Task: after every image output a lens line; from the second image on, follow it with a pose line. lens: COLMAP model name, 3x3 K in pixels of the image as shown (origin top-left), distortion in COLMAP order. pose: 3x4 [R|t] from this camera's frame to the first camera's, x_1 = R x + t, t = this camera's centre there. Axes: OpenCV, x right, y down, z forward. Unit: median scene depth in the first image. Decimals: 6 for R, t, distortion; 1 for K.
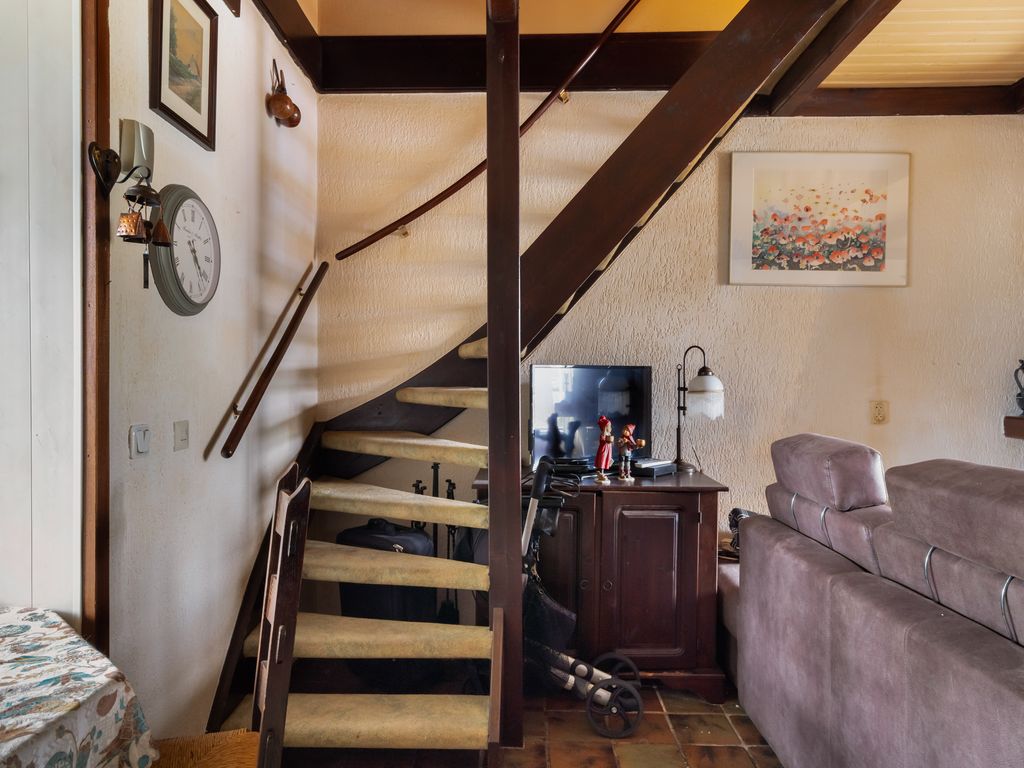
lens RADIAL K [[705.2, 0, 512.0], [0, 705.2, 384.0], [0, 0, 1]] dist [-0.000811, -0.001842]
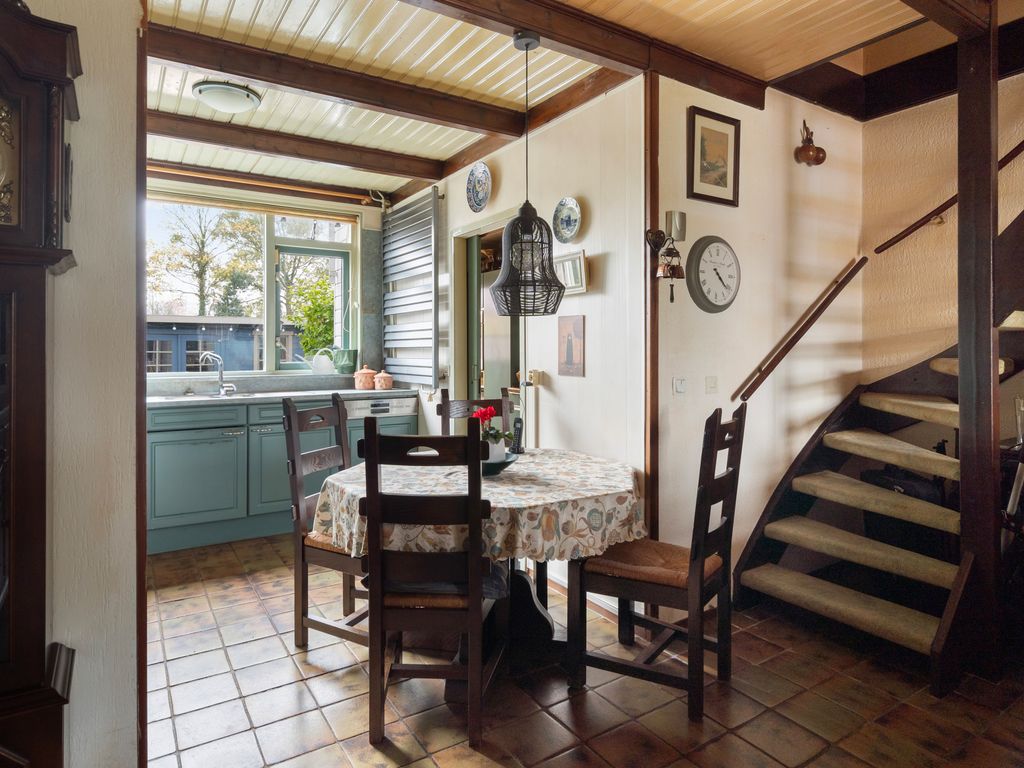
lens RADIAL K [[618.1, 0, 516.5], [0, 618.1, 350.7], [0, 0, 1]] dist [-0.000143, 0.000174]
pose [[0.562023, 0.001793, -0.827119, 0.297589], [-0.004310, 0.999990, -0.000761, -0.002867], [0.827110, 0.003993, 0.562026, -0.126833]]
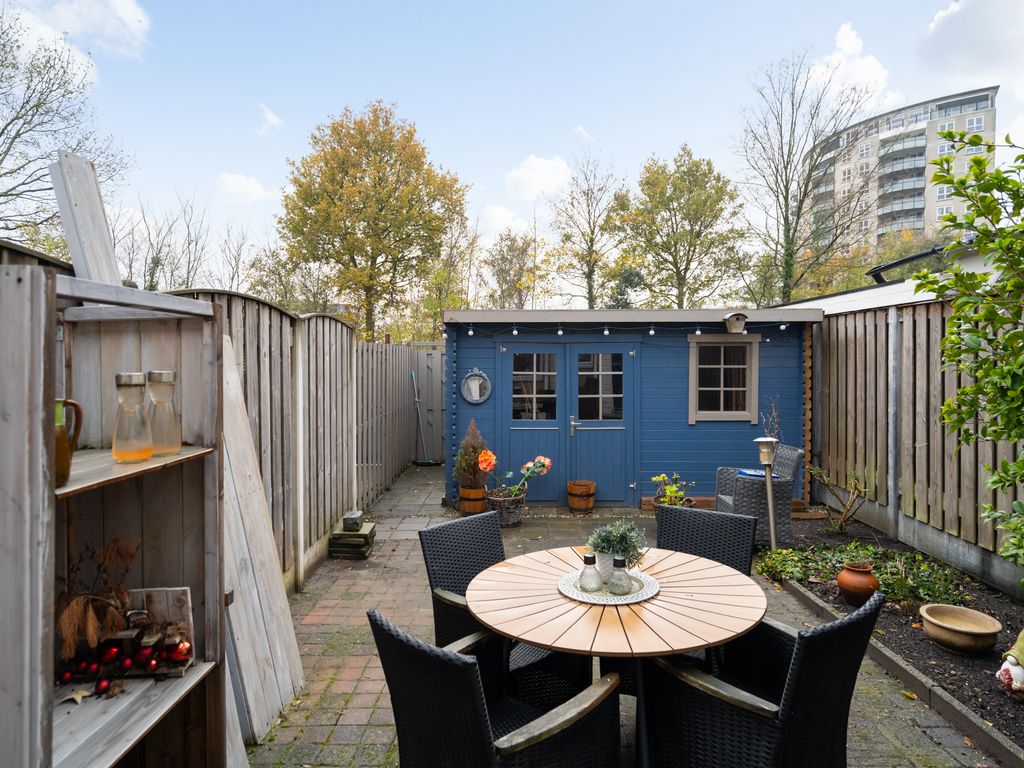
lens RADIAL K [[629.7, 0, 506.8], [0, 629.7, 364.4], [0, 0, 1]] dist [0.005814, 0.003660]
pose [[-0.001153, 0.016438, -0.999864, -1.811057], [-0.003115, 0.999860, 0.016442, -0.057971], [0.999994, 0.003134, -0.001102, 0.083548]]
